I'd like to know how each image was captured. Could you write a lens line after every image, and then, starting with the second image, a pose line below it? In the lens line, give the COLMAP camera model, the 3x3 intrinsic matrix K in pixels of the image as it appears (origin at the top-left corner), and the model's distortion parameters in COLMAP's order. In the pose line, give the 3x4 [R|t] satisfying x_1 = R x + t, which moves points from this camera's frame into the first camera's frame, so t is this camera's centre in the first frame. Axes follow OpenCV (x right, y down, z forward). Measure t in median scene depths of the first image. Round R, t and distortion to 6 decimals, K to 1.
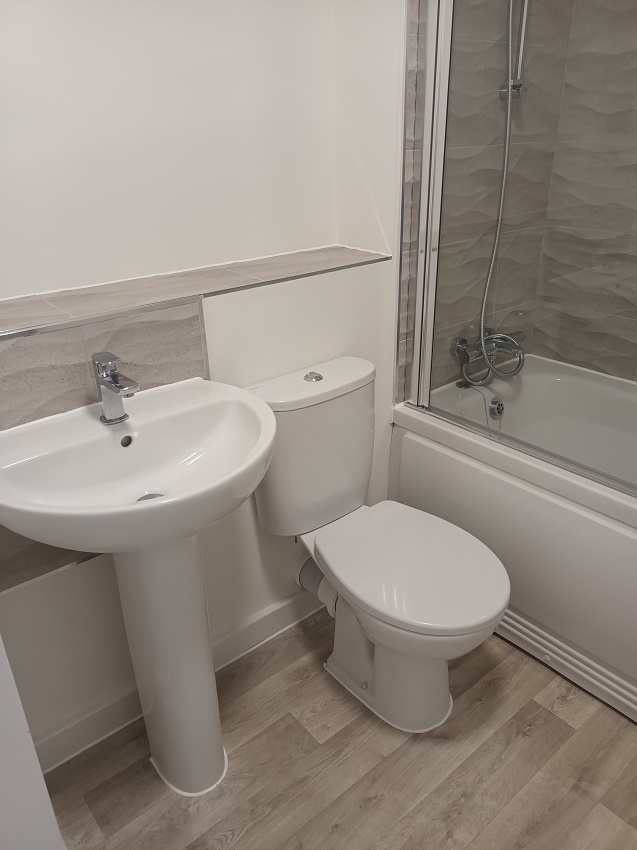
lens RADIAL K [[633.3, 0, 318.5], [0, 633.3, 425.0], [0, 0, 1]] dist [0.014756, 0.001167]
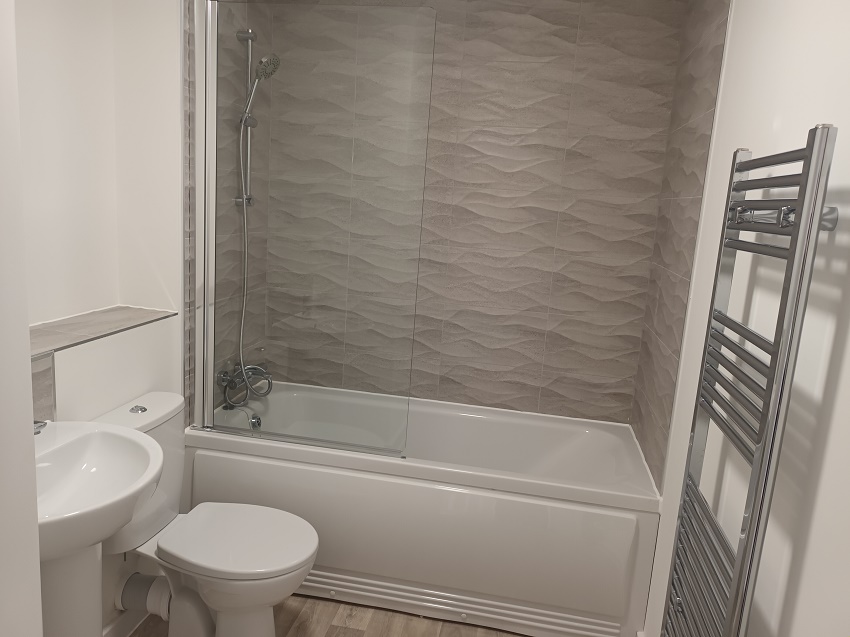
lens RADIAL K [[633.3, 0, 425.0], [0, 633.3, 318.5], [0, 0, 1]] dist [0.014756, 0.001167]
pose [[0.761225, -0.046245, 0.646837, -0.313727], [0.197387, 0.966649, -0.163184, 0.054004], [-0.617717, 0.251897, 0.744965, -0.259656]]
